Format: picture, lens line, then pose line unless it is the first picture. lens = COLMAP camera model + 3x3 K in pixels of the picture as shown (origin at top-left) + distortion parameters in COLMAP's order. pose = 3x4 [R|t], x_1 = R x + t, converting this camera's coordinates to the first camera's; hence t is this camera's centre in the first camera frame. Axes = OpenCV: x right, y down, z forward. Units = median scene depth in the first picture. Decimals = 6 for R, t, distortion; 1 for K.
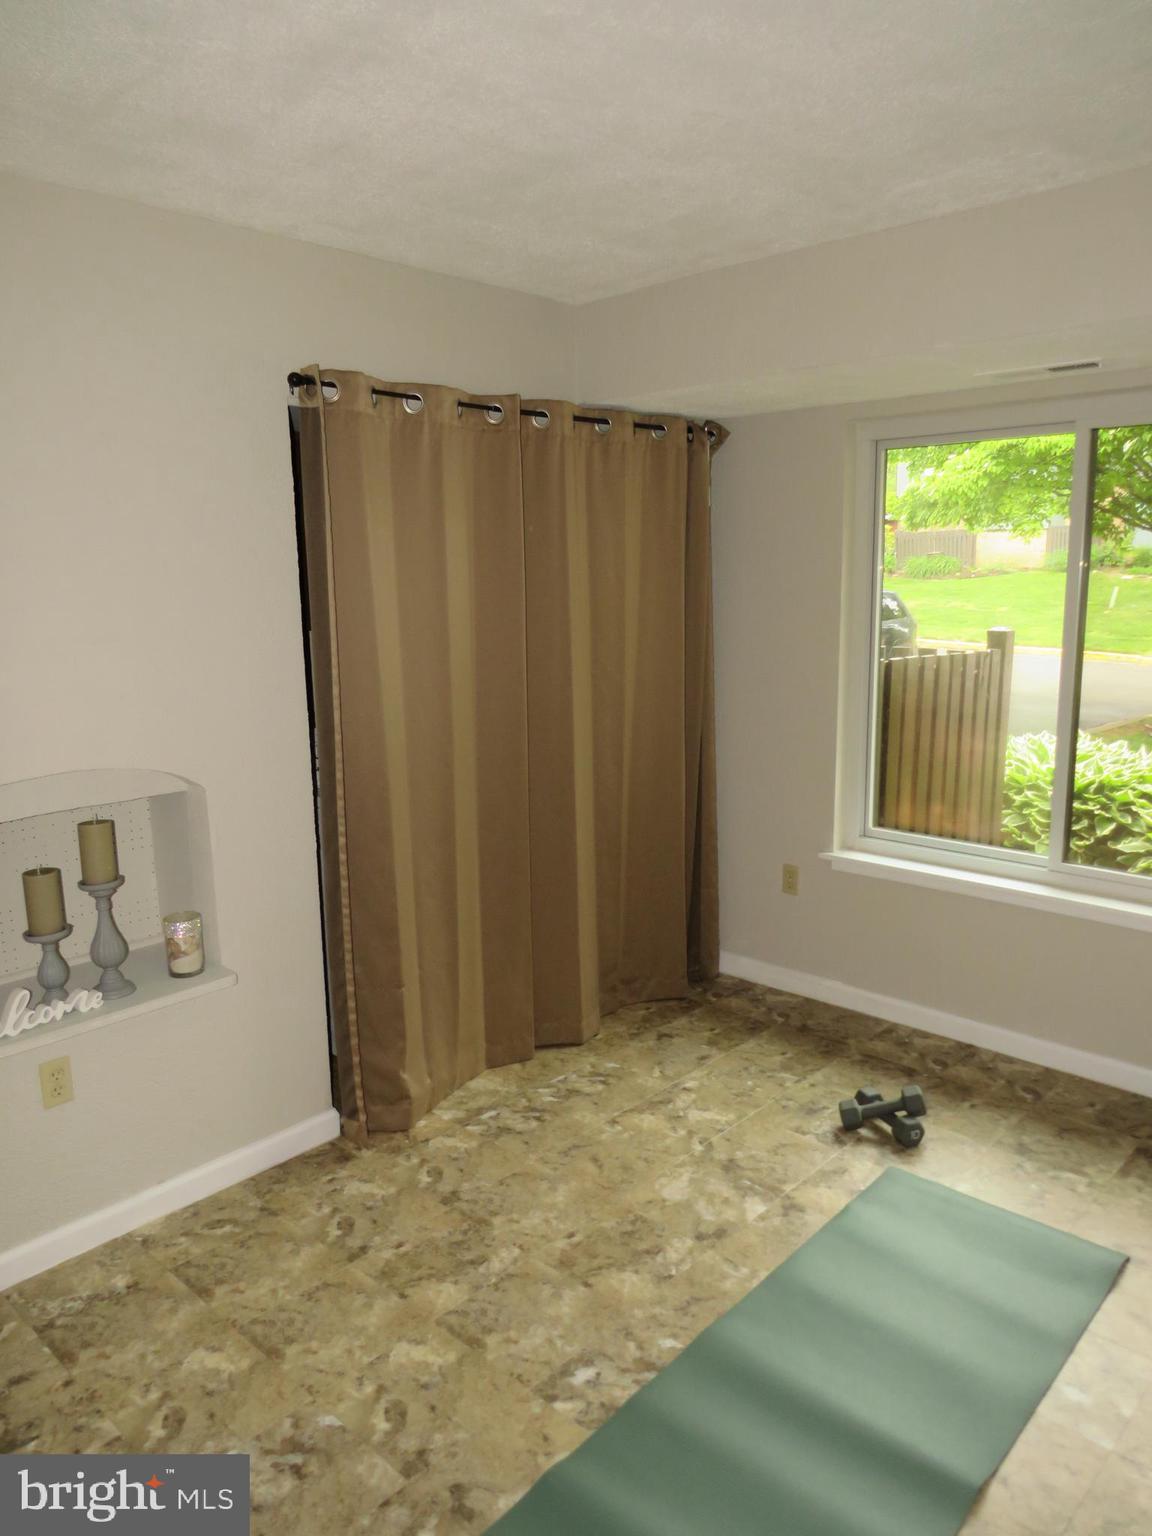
lens RADIAL K [[1113.0, 0, 576.0], [0, 1113.0, 768.0], [0, 0, 1]] dist [-0.001181, -0.003970]
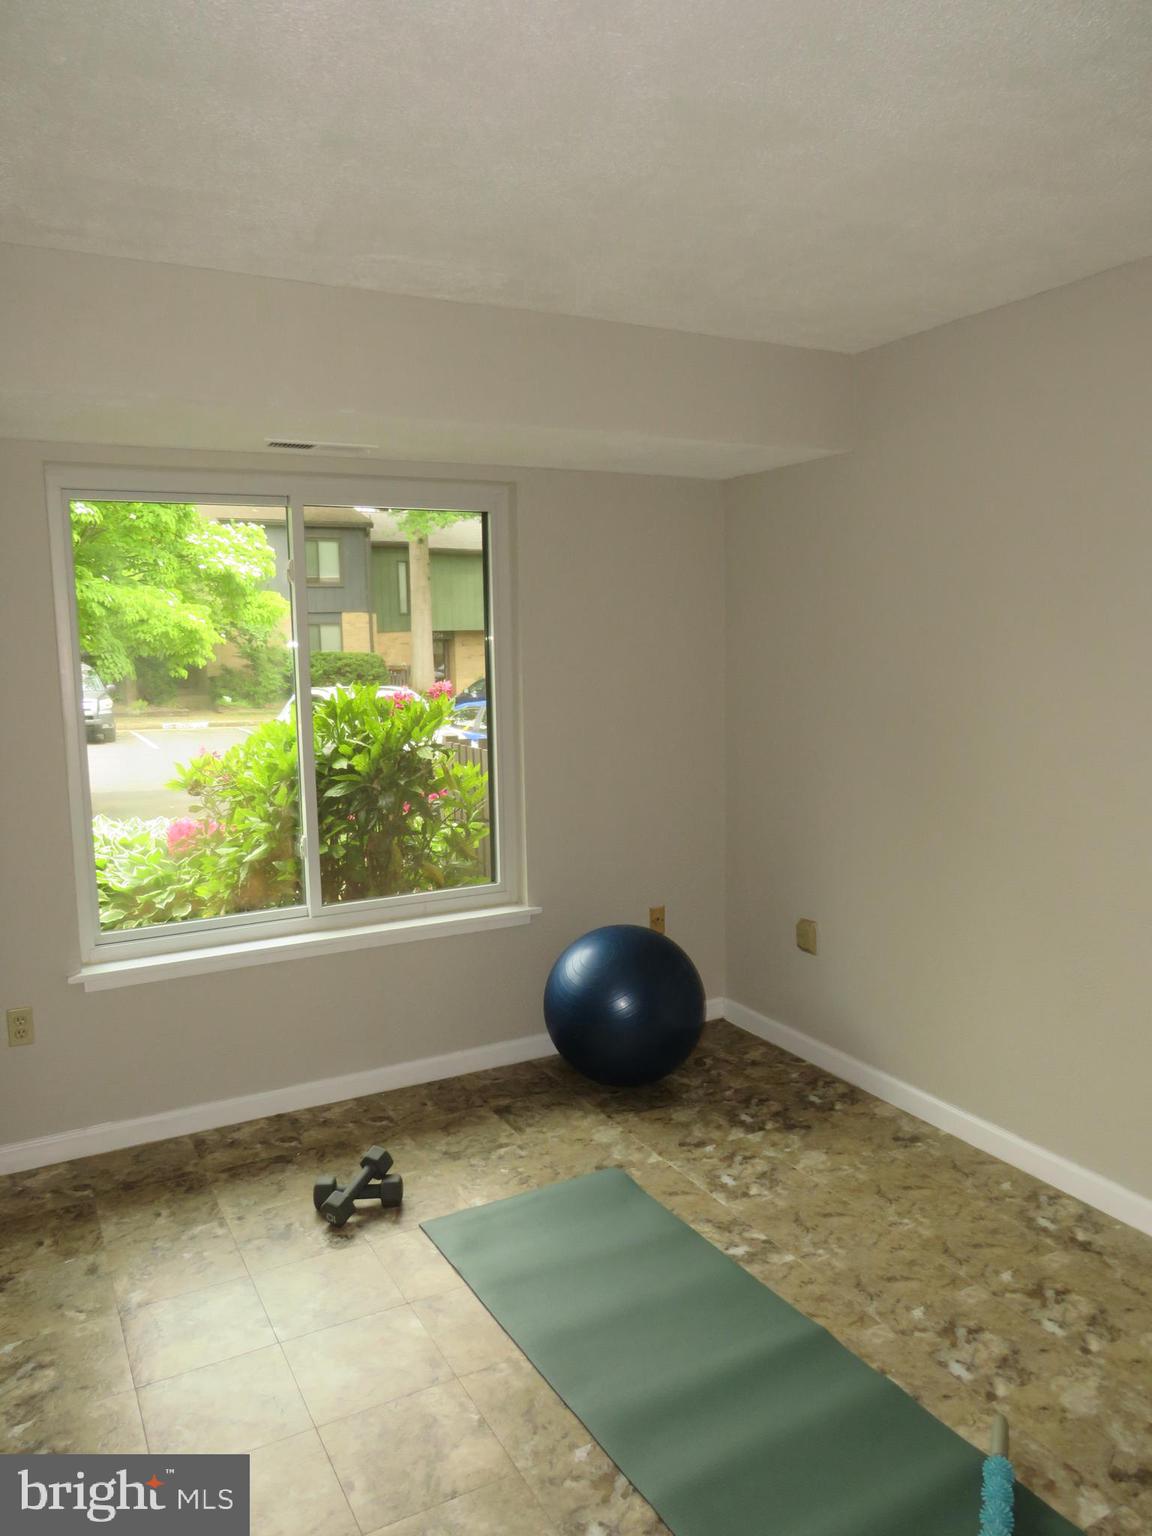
lens RADIAL K [[1113.0, 0, 576.0], [0, 1113.0, 768.0], [0, 0, 1]] dist [-0.001181, -0.003970]
pose [[0.340472, -0.119756, 0.932597, -0.457302], [0.192034, 0.979806, 0.055711, -0.057555], [-0.920436, 0.160123, 0.356593, 0.380197]]
